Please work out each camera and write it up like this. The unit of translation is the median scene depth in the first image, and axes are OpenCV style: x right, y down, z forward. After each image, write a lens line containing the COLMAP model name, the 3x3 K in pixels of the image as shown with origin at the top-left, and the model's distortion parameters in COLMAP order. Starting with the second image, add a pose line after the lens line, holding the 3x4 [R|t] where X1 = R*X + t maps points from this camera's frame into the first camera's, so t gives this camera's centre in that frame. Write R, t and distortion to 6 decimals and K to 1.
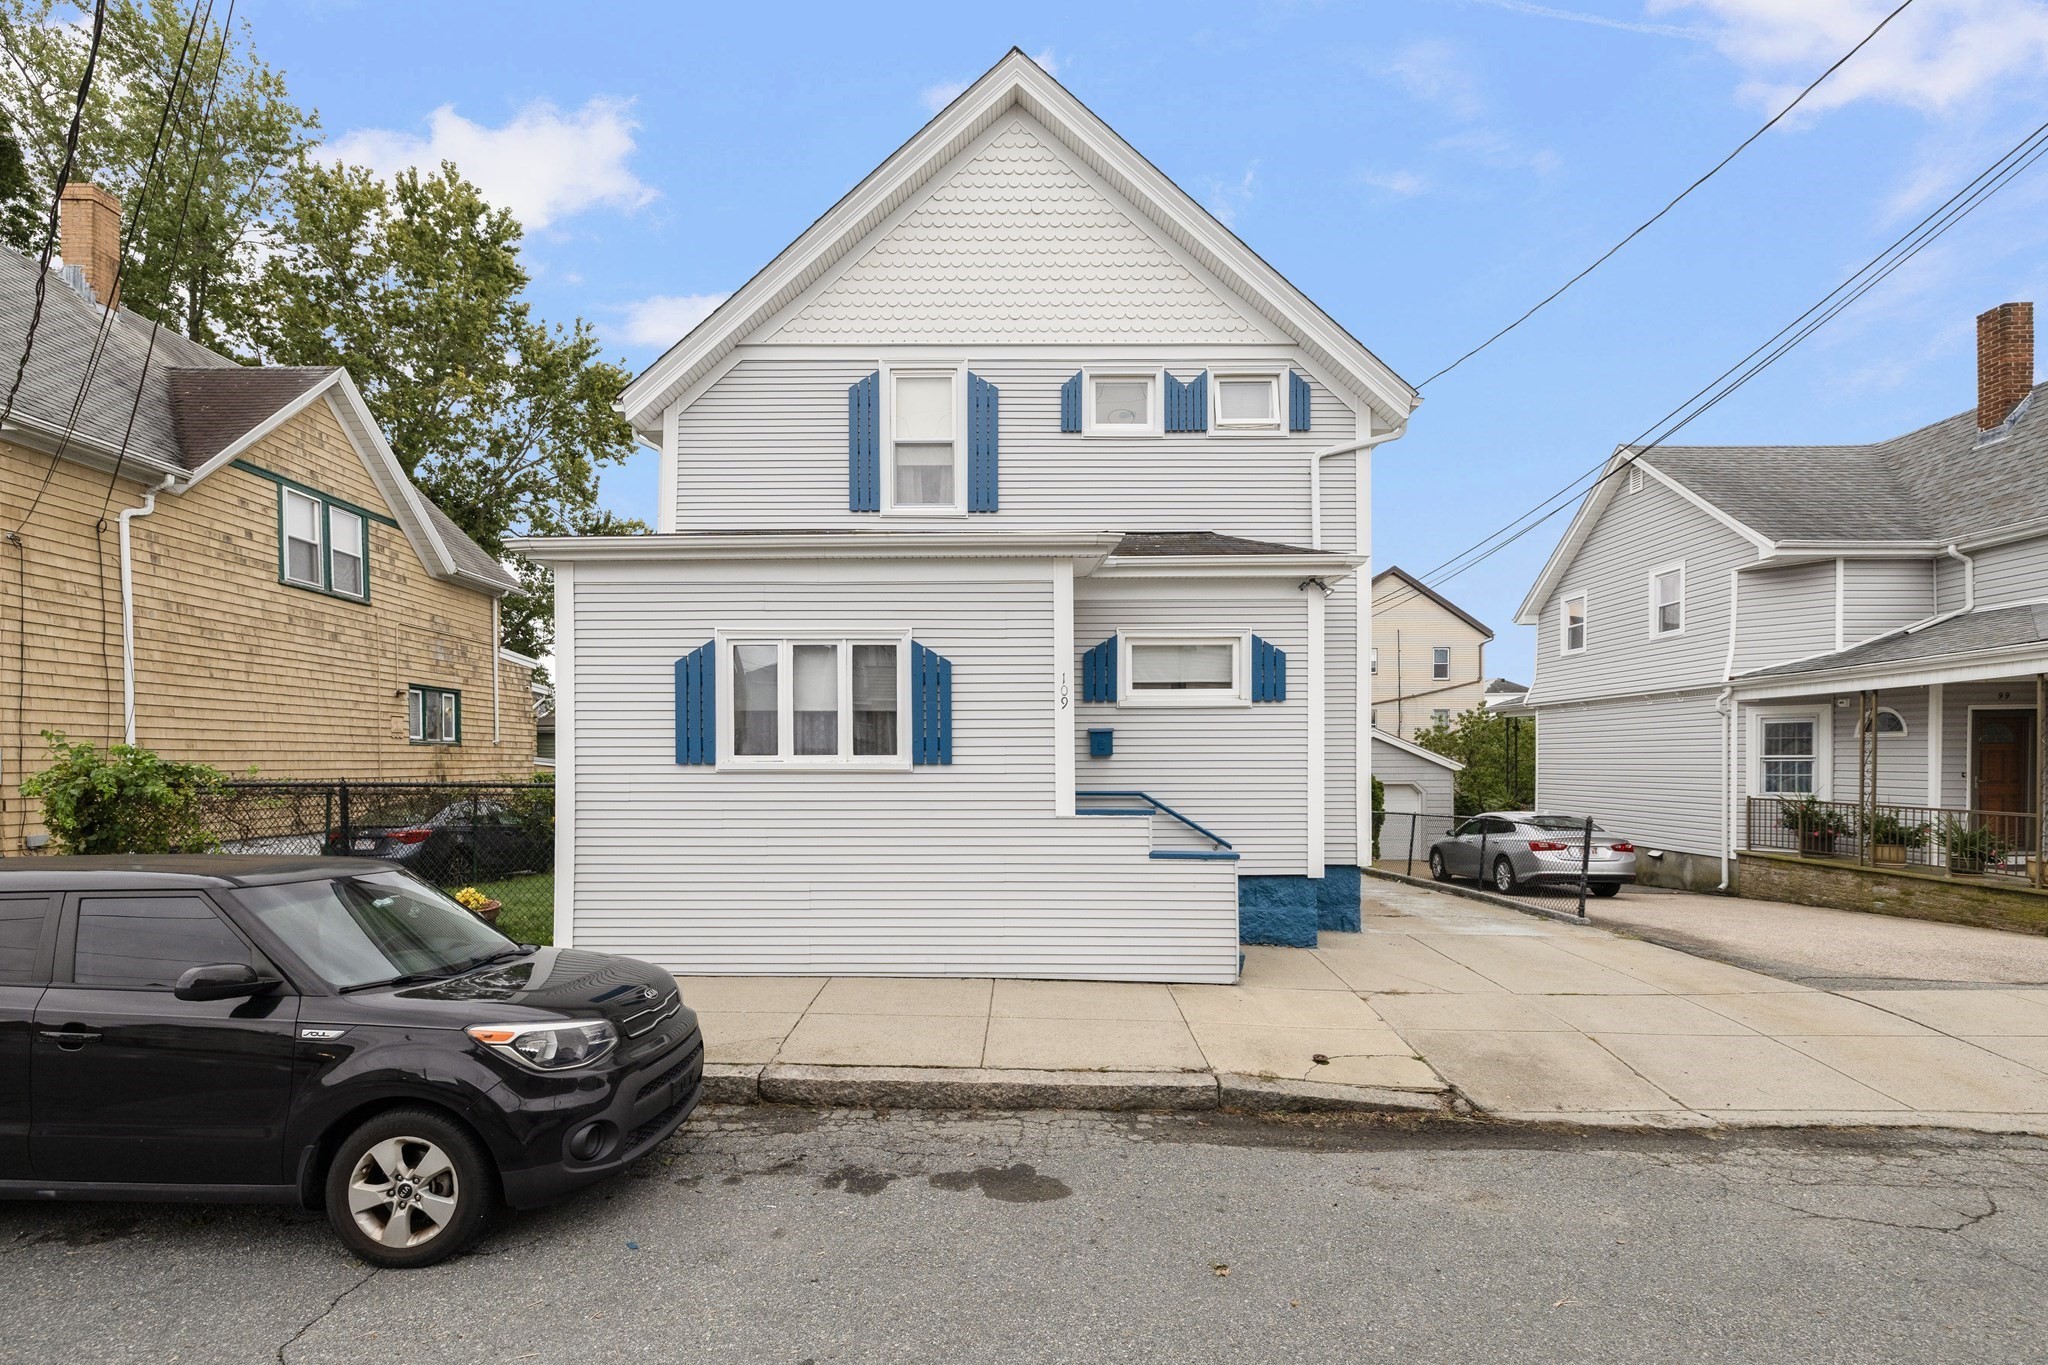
lens RADIAL K [[908.9, 0, 1024.0], [0, 908.9, 682.5], [0, 0, 1]] dist [0.000927, 0.000438]
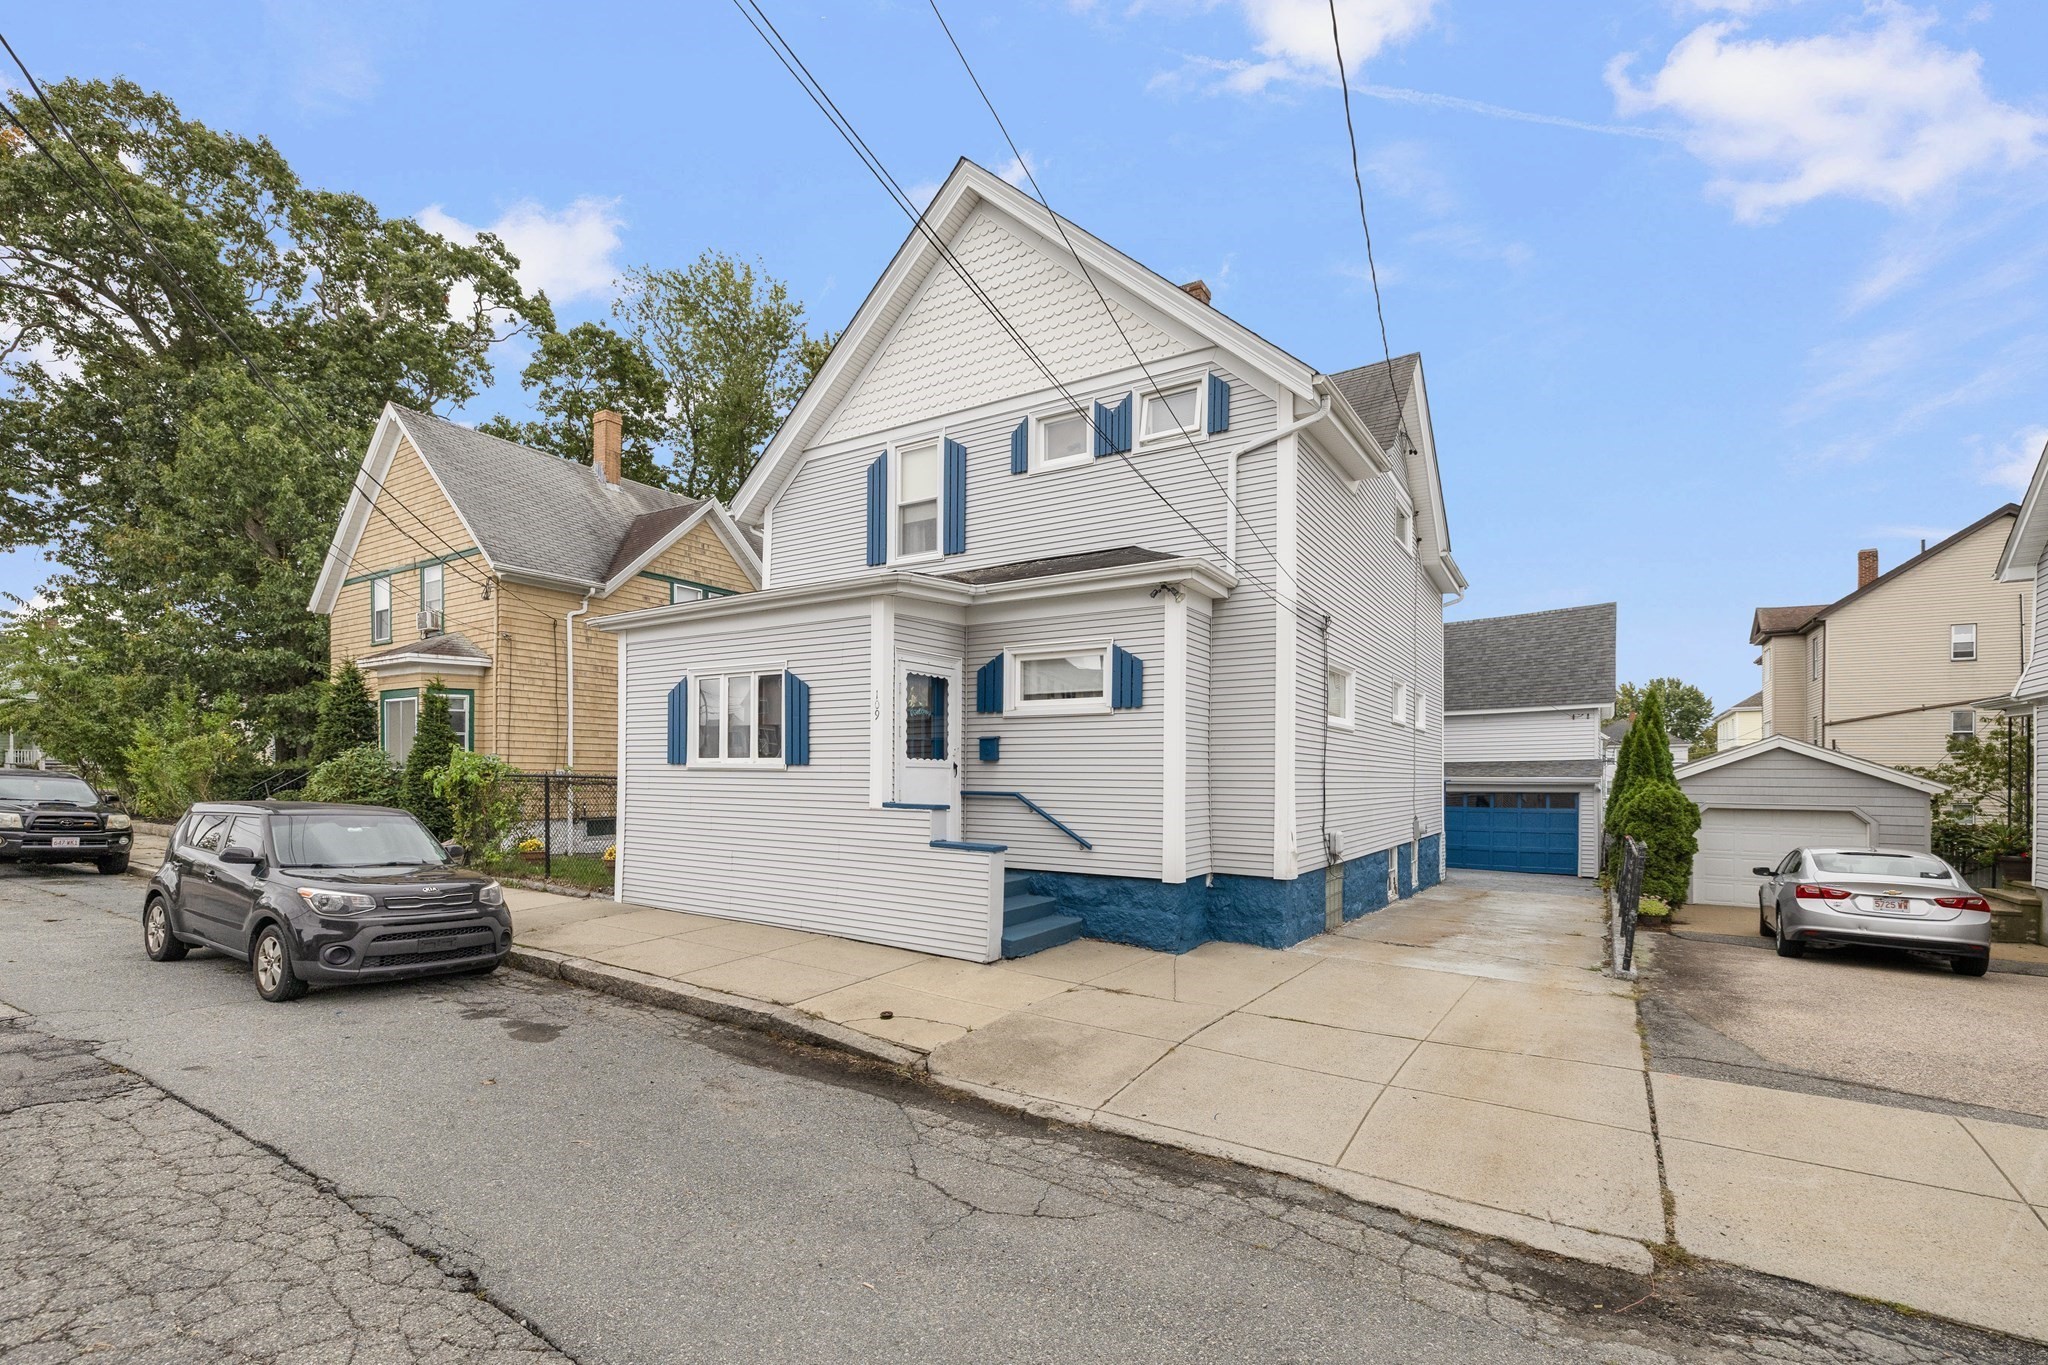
lens RADIAL K [[874.4, 0, 974.9], [0, 874.4, 680.8], [0, 0, 1]] dist [0.001350, 0.000253]
pose [[0.844502, -0.046113, -0.533563, 0.573256], [0.034145, 0.998895, -0.032286, 0.013990], [0.534462, 0.009047, 0.845144, 0.058890]]
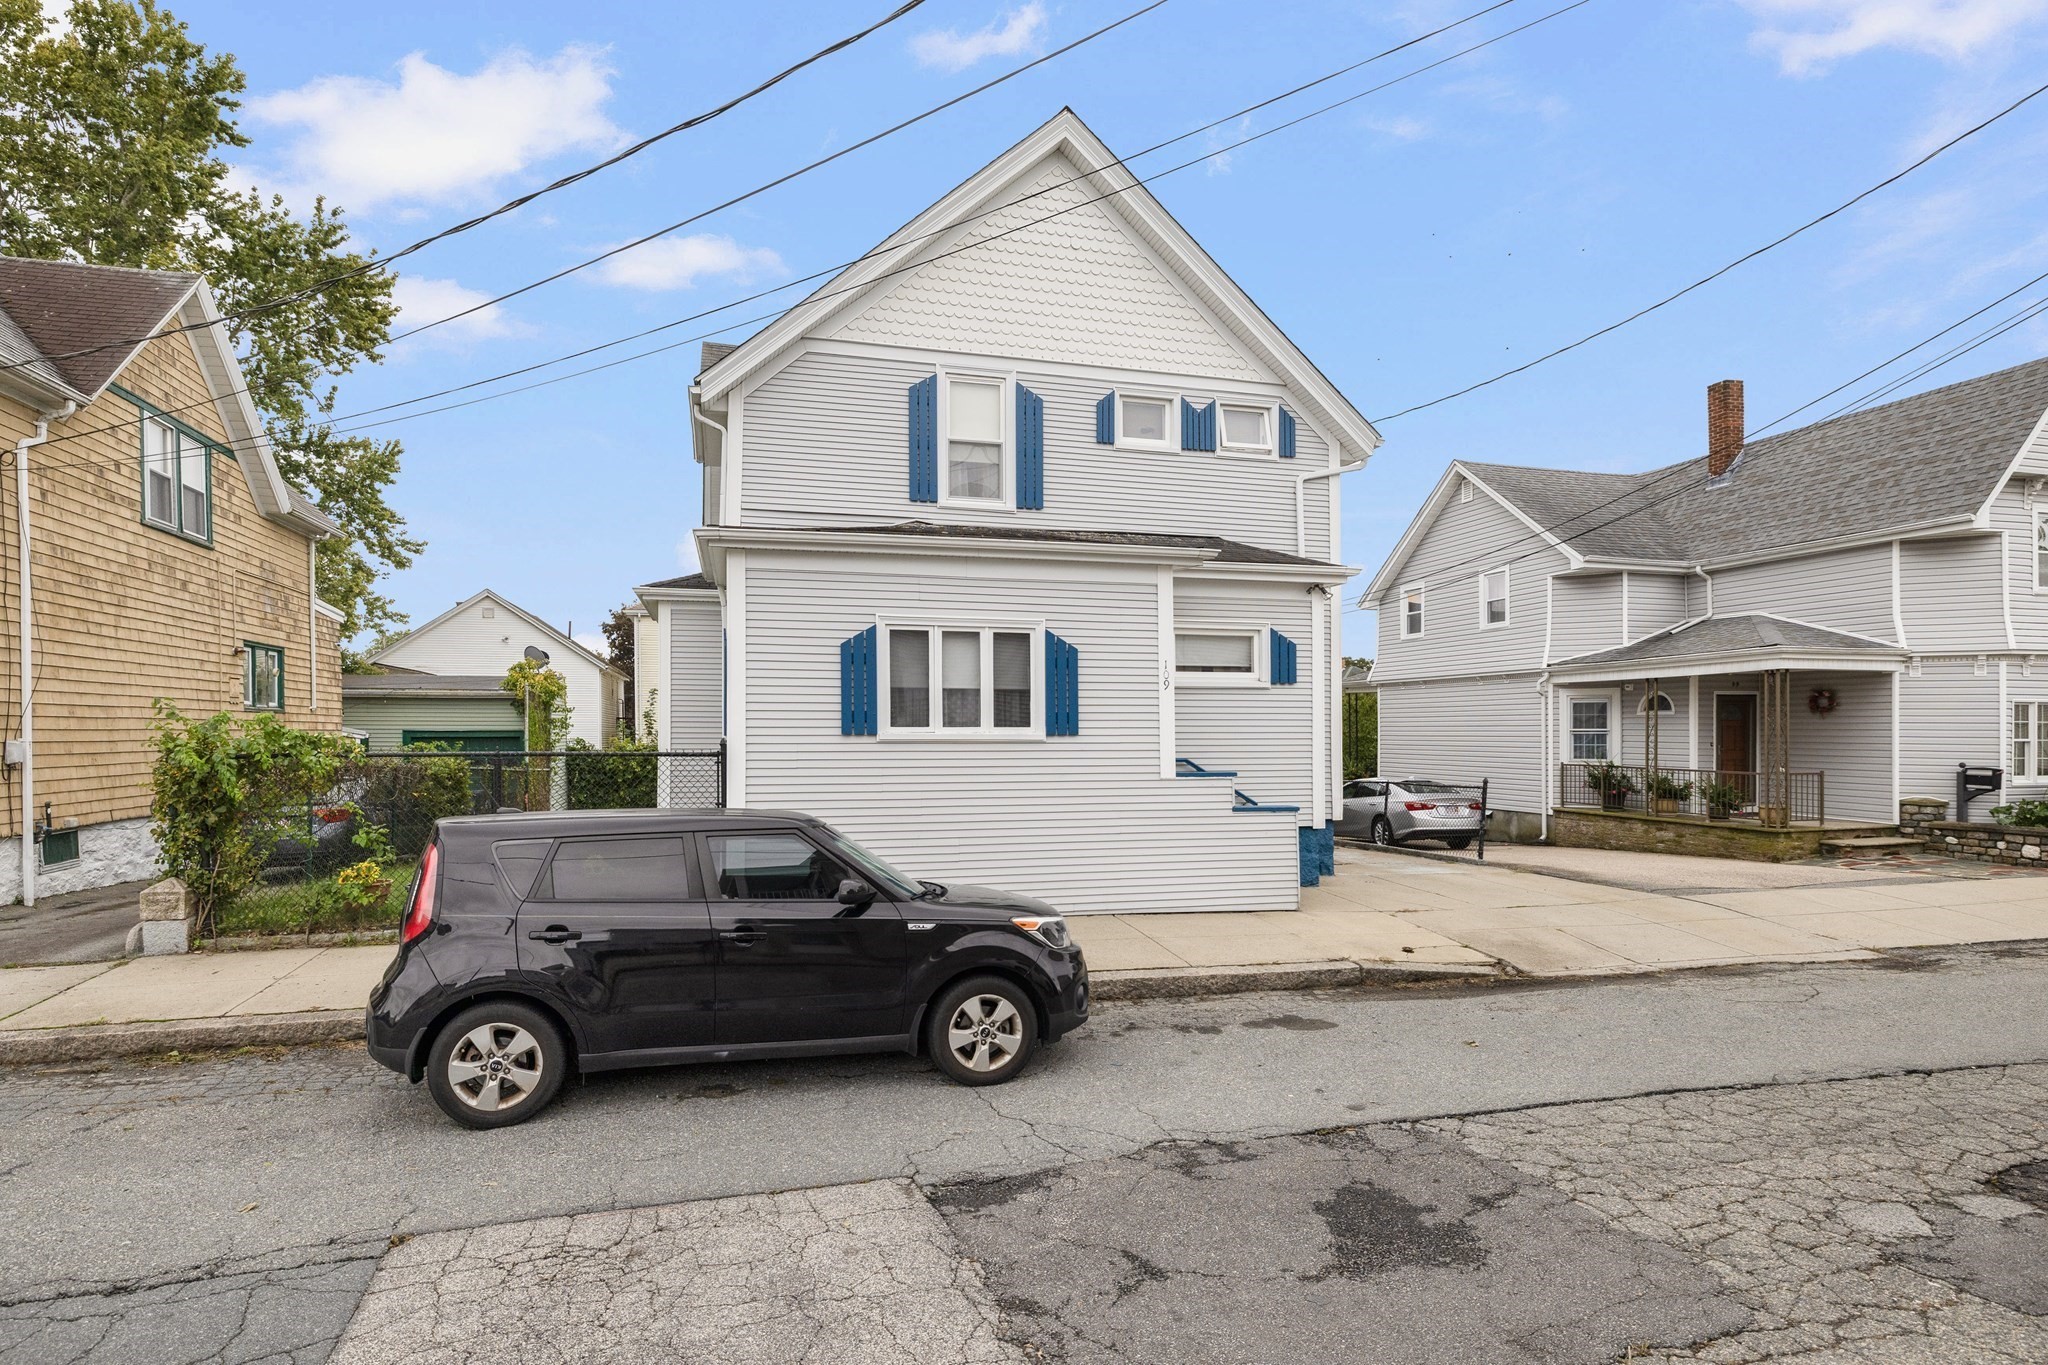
lens RADIAL K [[1000.3, 0, 1039.6], [0, 1000.3, 610.9], [0, 0, 1]] dist [-0.004289, -0.000213]
pose [[0.967645, 0.032566, 0.250205, -0.336671], [-0.023914, 0.999009, -0.037540, -0.016264], [-0.251180, 0.030342, 0.967465, -0.189367]]
